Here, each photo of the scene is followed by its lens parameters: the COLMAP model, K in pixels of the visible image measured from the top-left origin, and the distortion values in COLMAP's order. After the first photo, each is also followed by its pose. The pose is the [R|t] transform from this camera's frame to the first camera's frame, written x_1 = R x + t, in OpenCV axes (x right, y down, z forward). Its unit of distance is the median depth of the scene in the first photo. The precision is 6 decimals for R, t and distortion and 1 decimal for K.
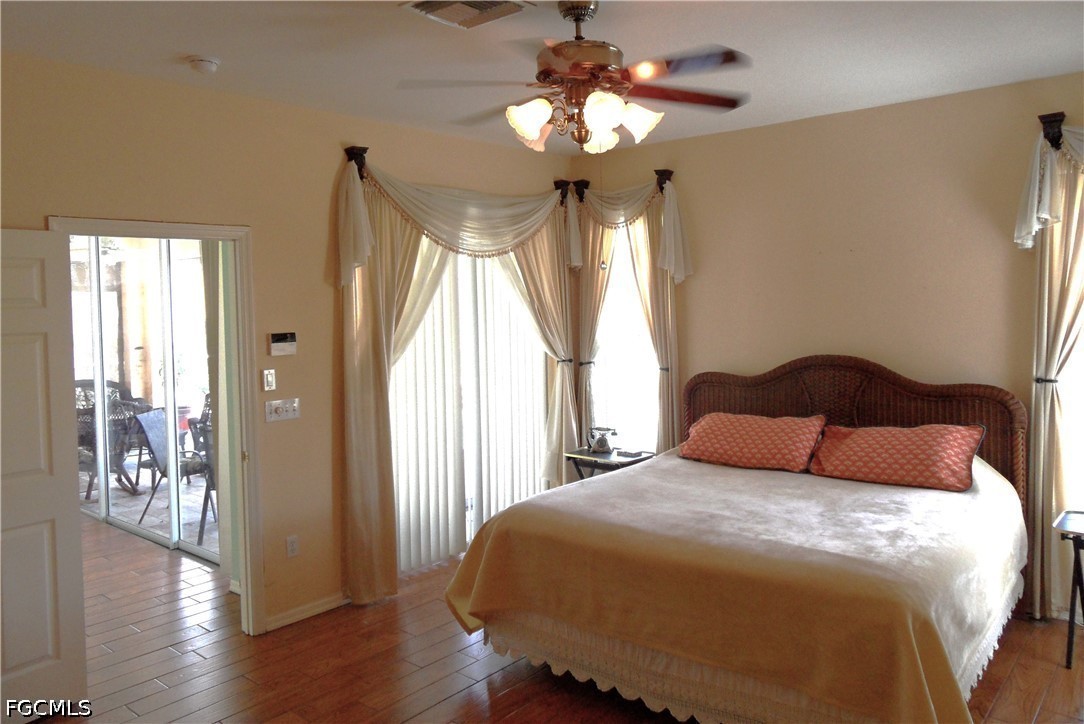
lens RADIAL K [[788.5, 0, 542.1], [0, 788.5, 325.9], [0, 0, 1]] dist [-0.021510, 0.002868]
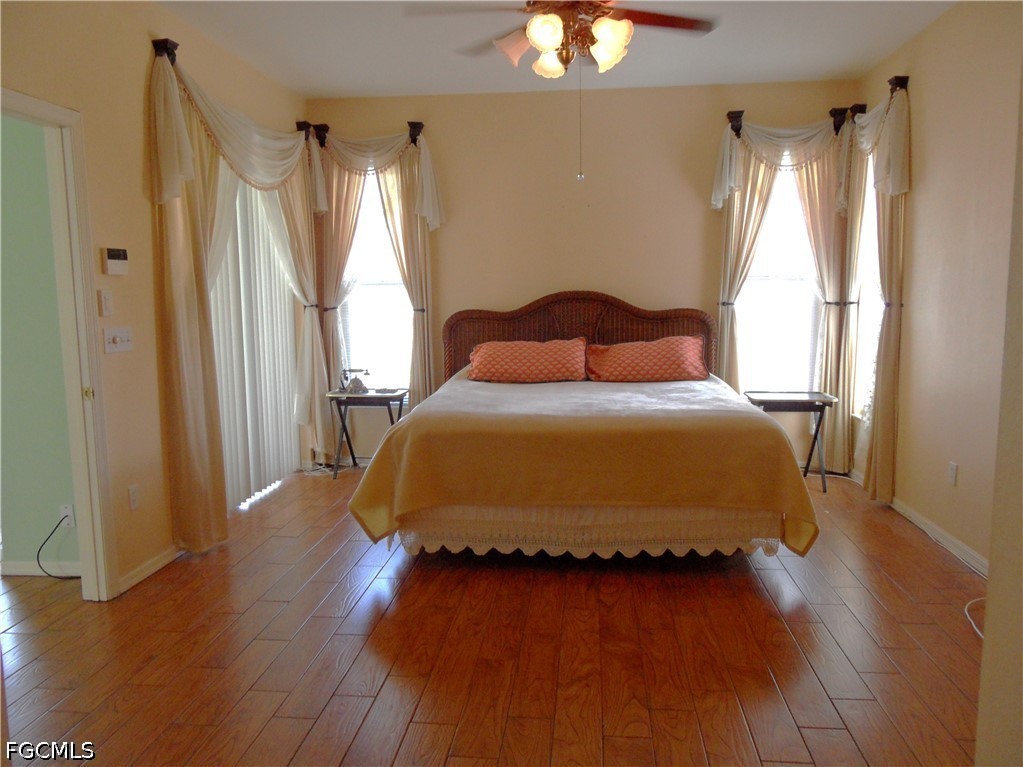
lens RADIAL K [[750.7, 0, 511.5], [0, 750.7, 383.5], [0, 0, 1]] dist [-0.010359, 0.004840]
pose [[0.828459, -0.058342, 0.557002, -0.401169], [0.008779, 0.995790, 0.091244, 0.077285], [-0.559981, -0.070702, 0.825483, 0.078424]]
